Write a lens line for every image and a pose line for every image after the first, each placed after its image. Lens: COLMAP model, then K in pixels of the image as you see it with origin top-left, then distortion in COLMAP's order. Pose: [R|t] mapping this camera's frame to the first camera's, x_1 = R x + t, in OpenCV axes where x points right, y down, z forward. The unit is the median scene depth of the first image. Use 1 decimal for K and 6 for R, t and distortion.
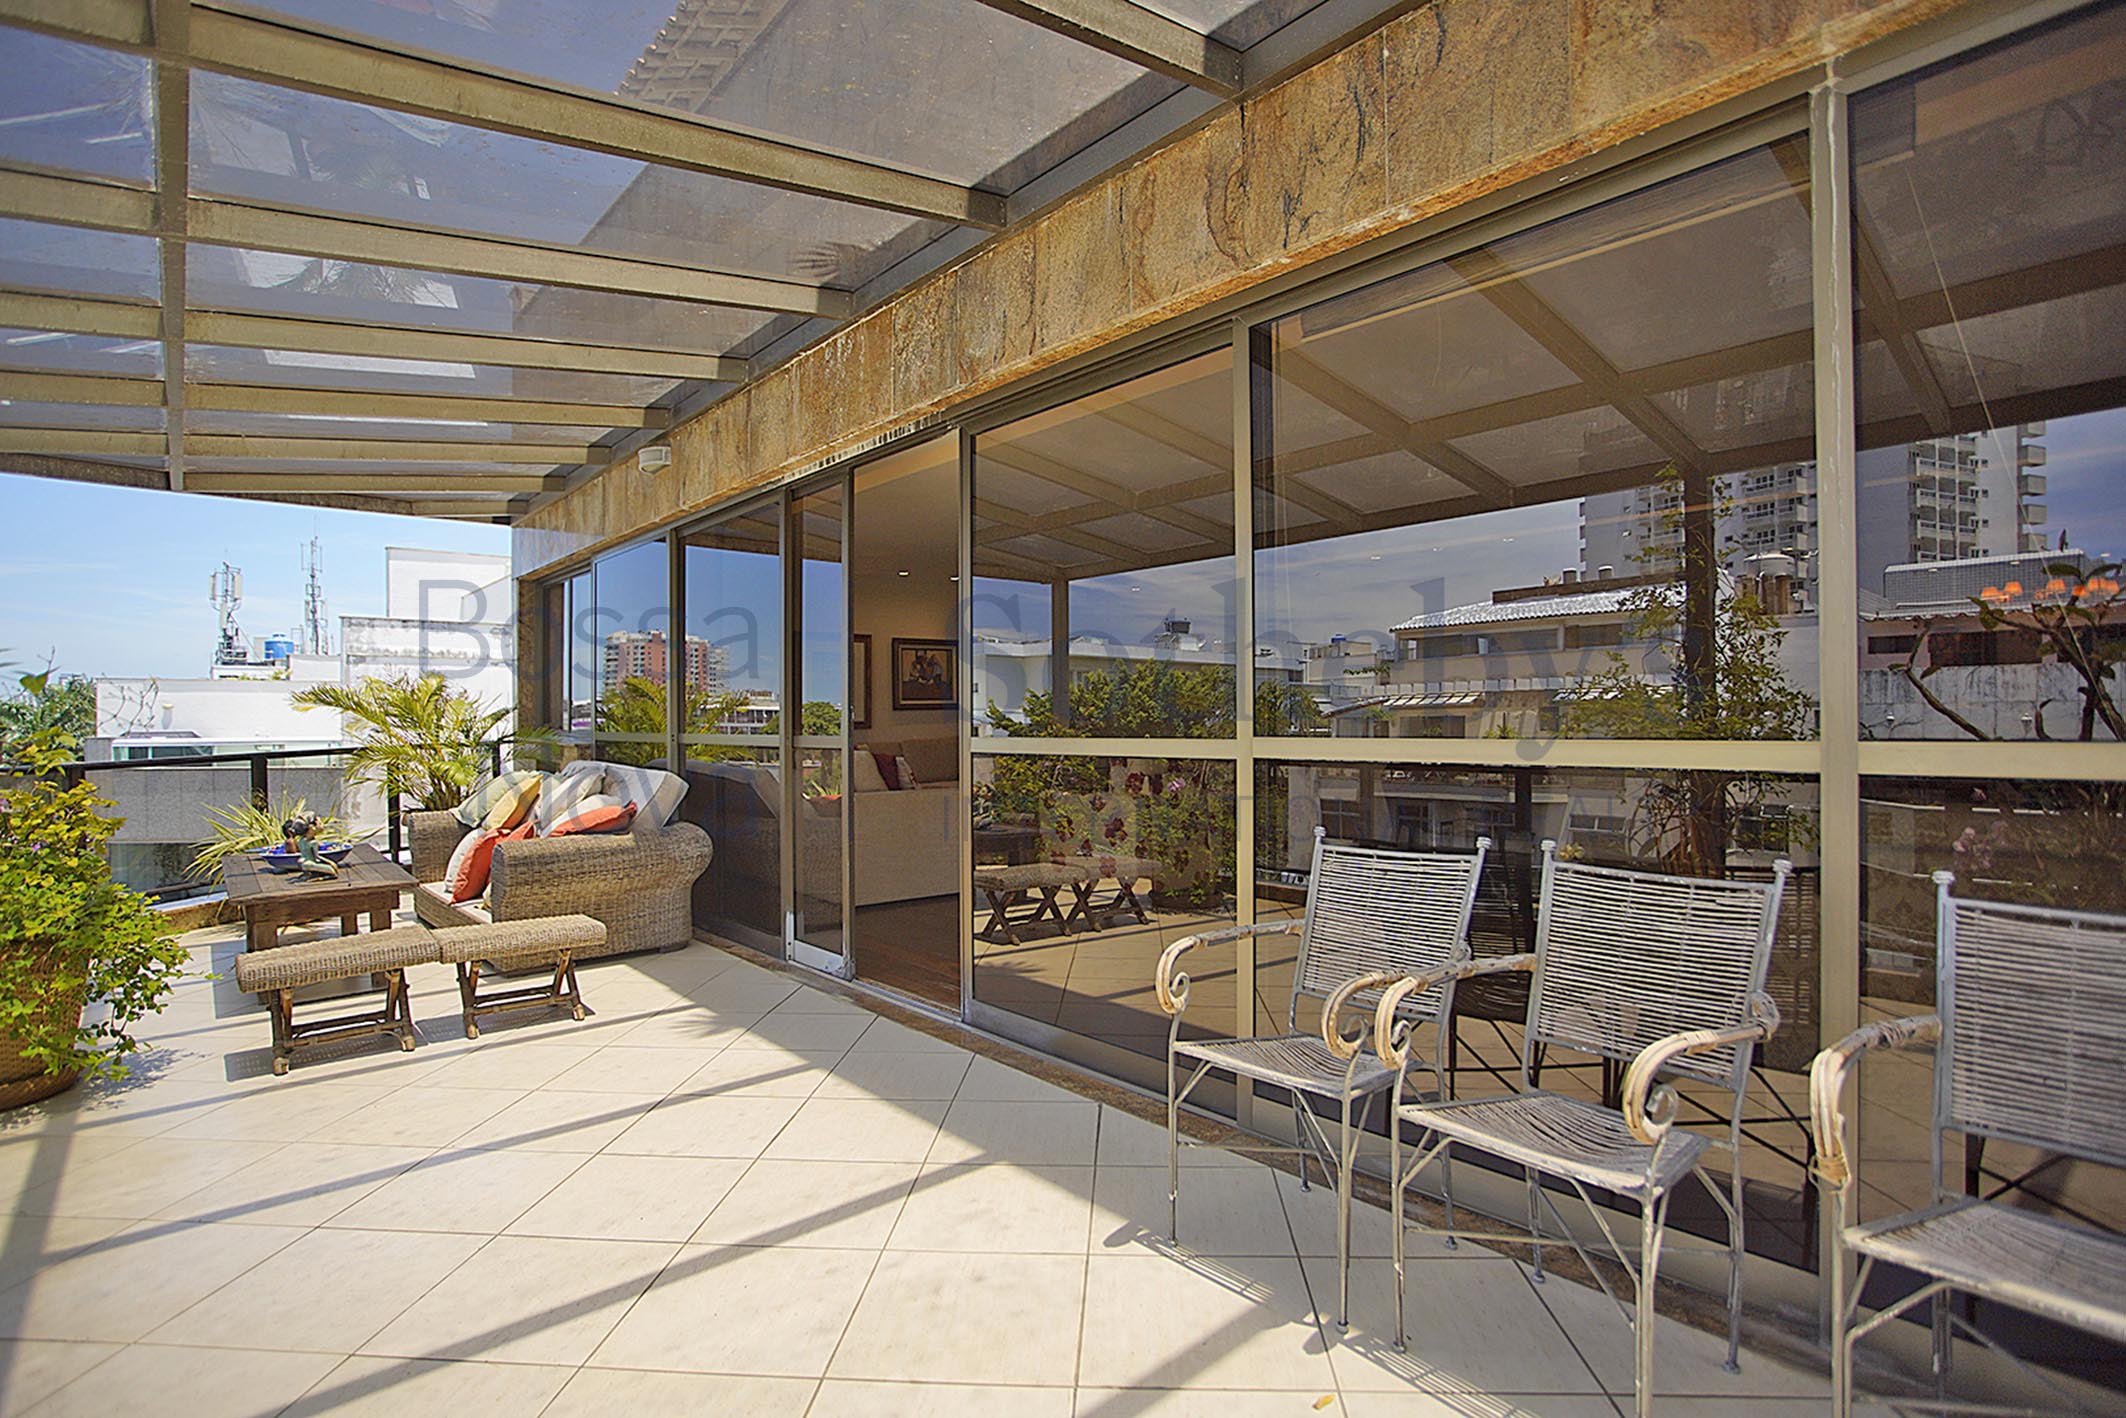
lens RADIAL K [[1052.6, 0, 1050.1], [0, 1052.6, 712.8], [0, 0, 1]] dist [-0.068154, 0.031324]
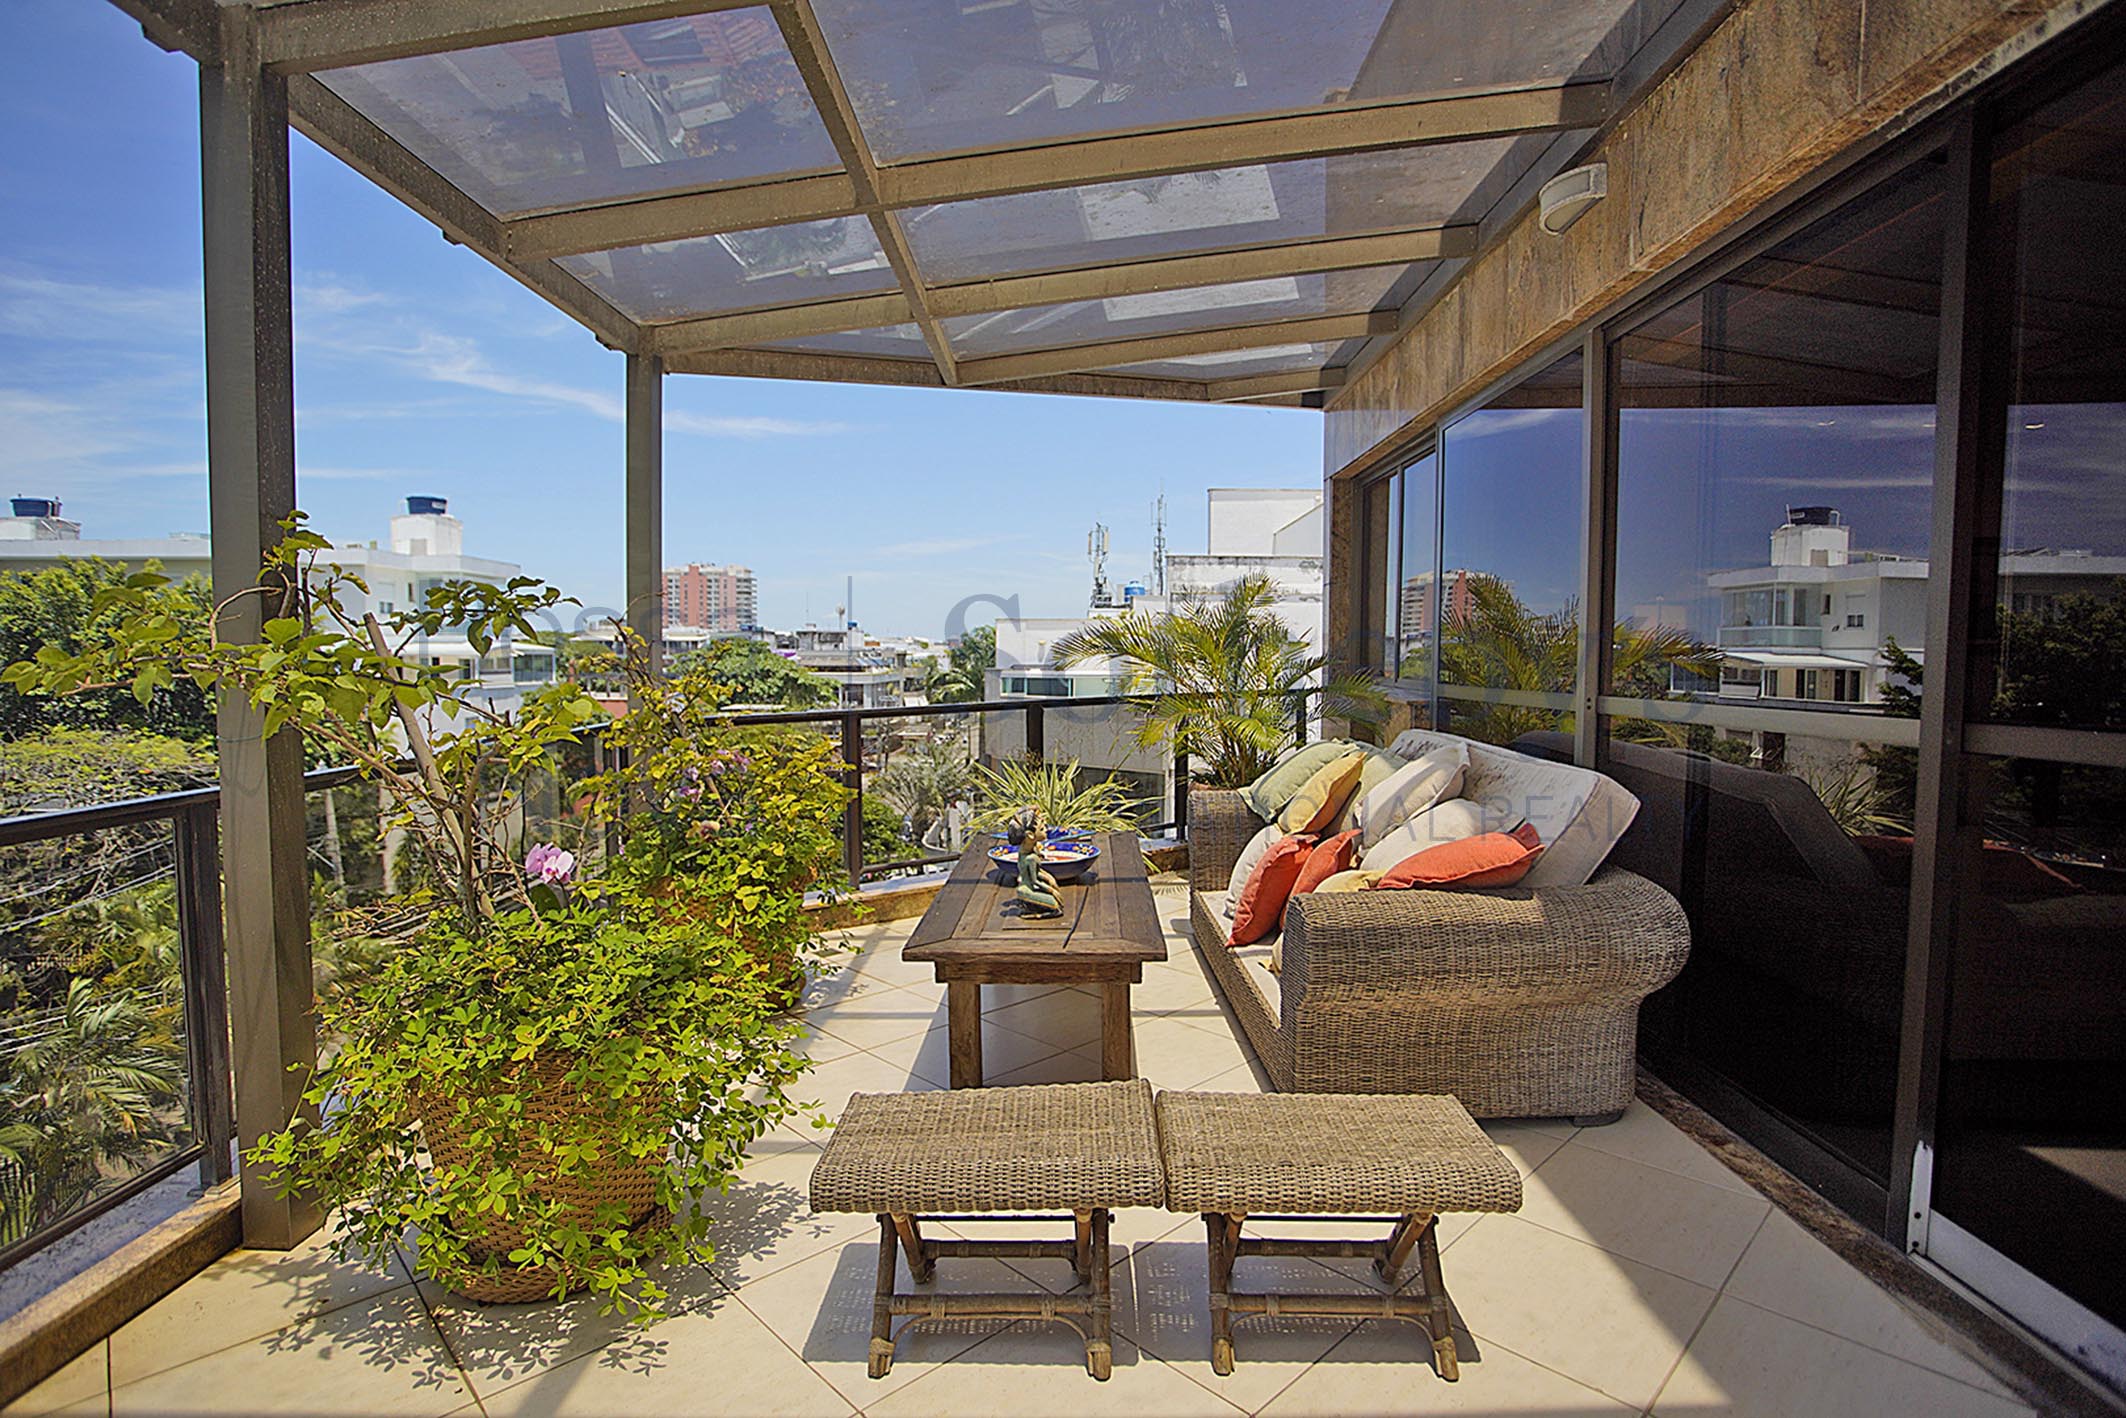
lens RADIAL K [[1052.6, 0, 1050.1], [0, 1052.6, 712.8], [0, 0, 1]] dist [-0.068154, 0.031324]
pose [[0.745808, 0.047725, -0.664449, -0.206148], [-0.008086, 0.998005, 0.062607, -0.004767], [0.666111, -0.041320, 0.744707, 0.389025]]
